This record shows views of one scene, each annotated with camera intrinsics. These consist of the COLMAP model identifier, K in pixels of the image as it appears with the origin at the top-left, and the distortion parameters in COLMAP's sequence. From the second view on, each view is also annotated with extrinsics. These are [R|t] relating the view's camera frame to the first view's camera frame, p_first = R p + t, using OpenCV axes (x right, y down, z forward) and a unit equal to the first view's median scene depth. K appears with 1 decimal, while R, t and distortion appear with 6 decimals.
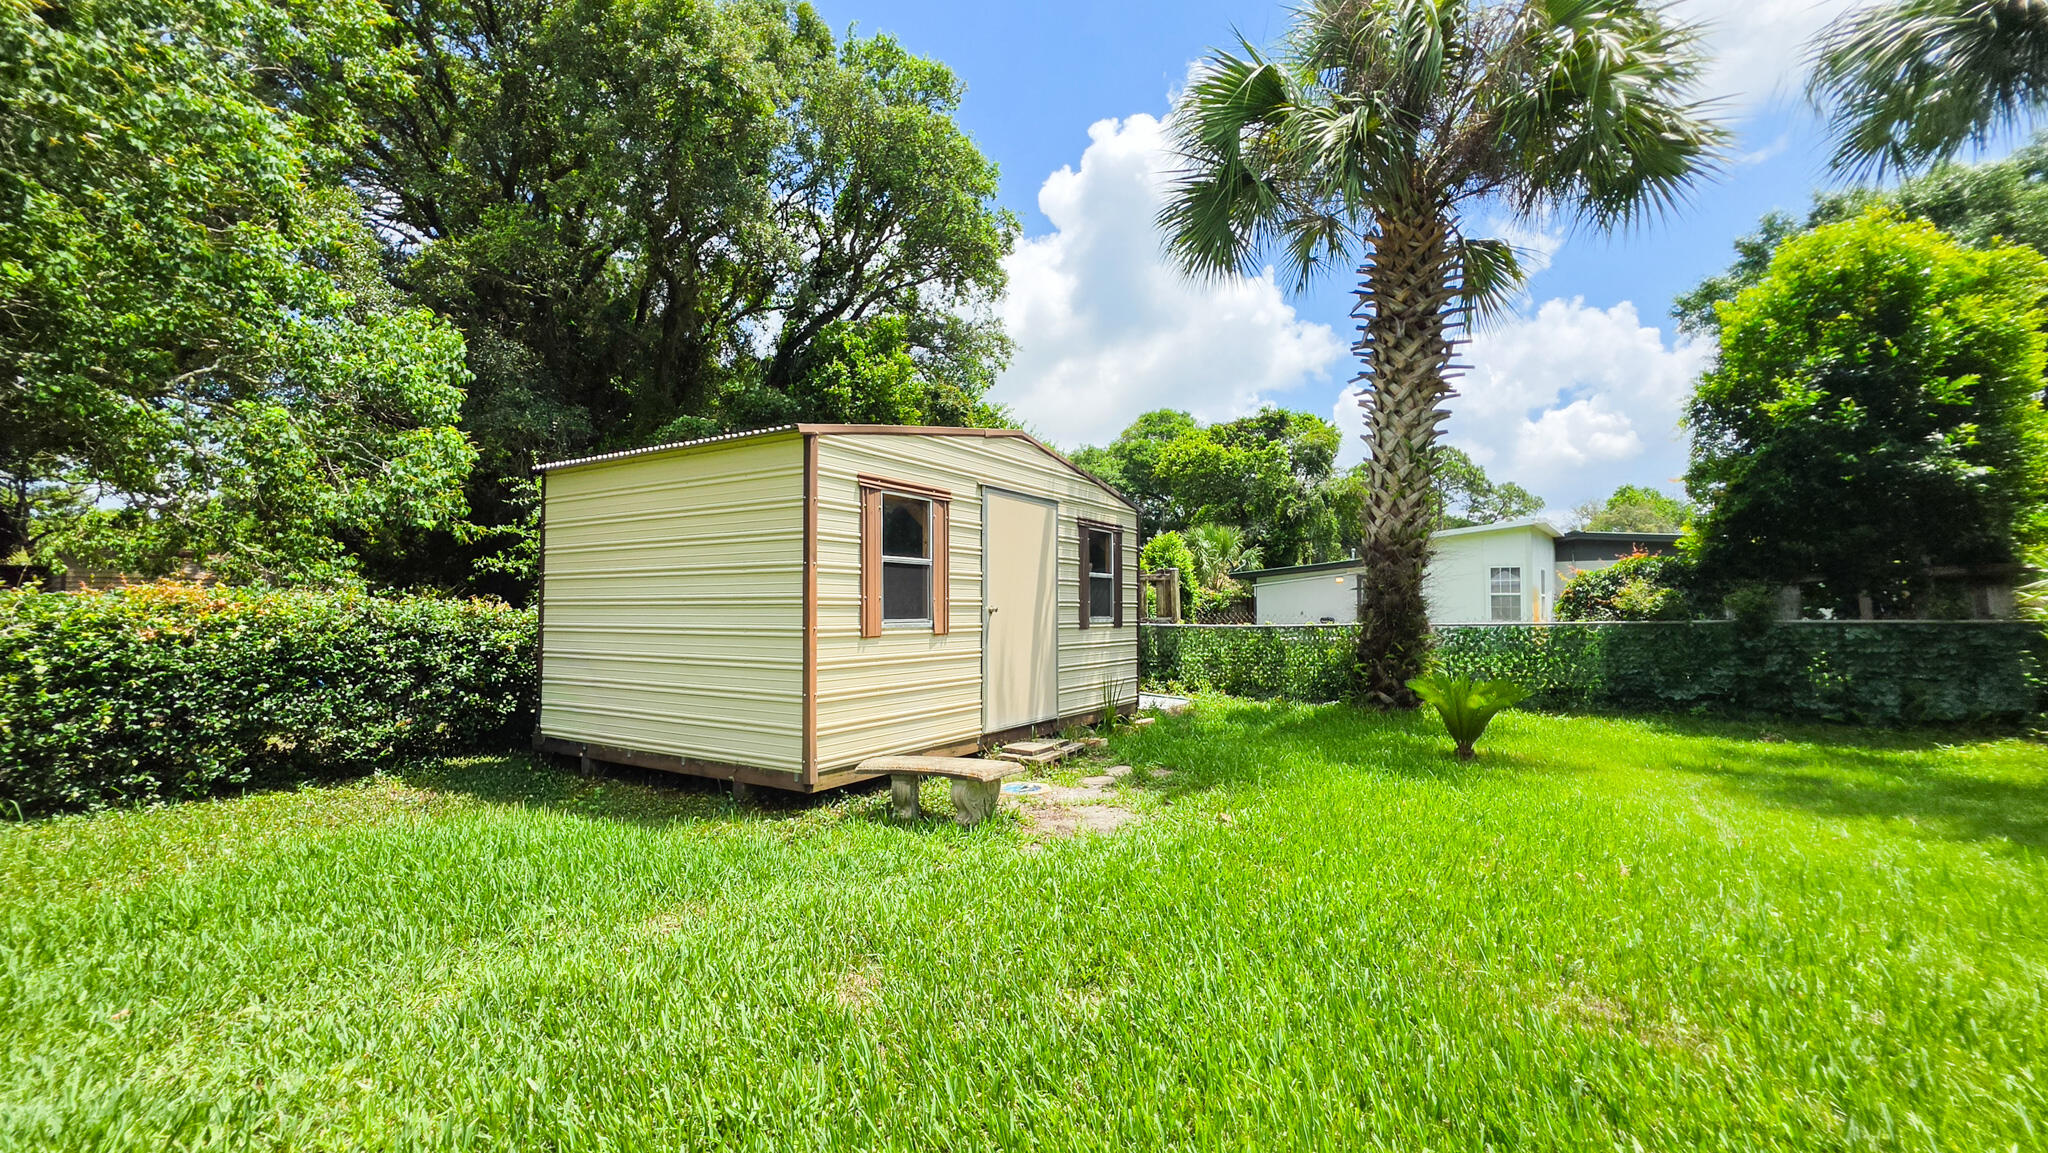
lens RADIAL K [[846.9, 0, 1033.4], [0, 846.9, 581.5], [0, 0, 1]] dist [-0.000876, 0.000073]
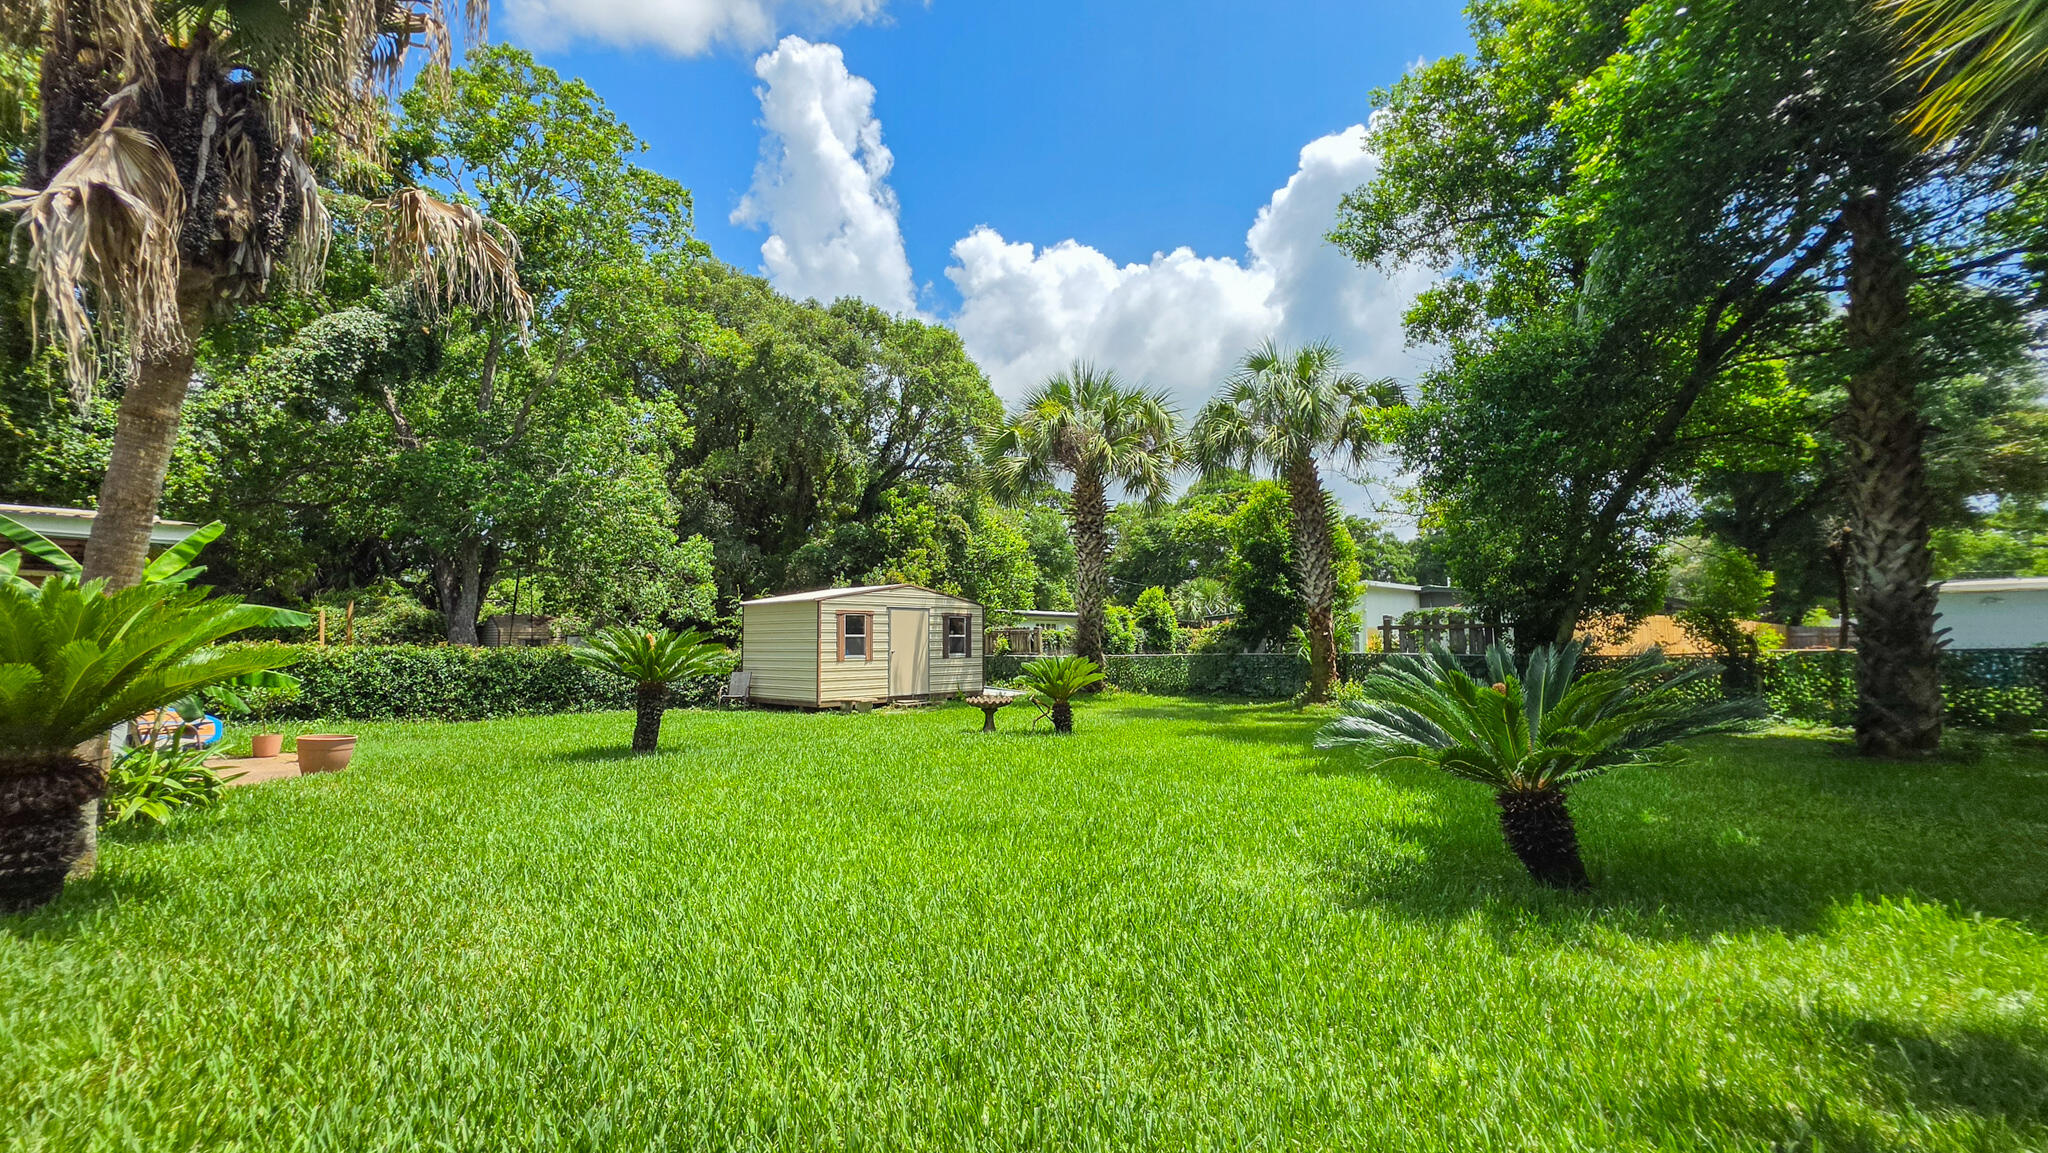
lens RADIAL K [[846.9, 0, 1033.4], [0, 846.9, 581.5], [0, 0, 1]] dist [-0.000876, 0.000073]
pose [[0.983787, -0.021084, -0.178098, 0.840887], [0.014722, 0.999208, -0.036965, -0.081546], [0.178736, 0.033743, 0.983318, -1.542891]]
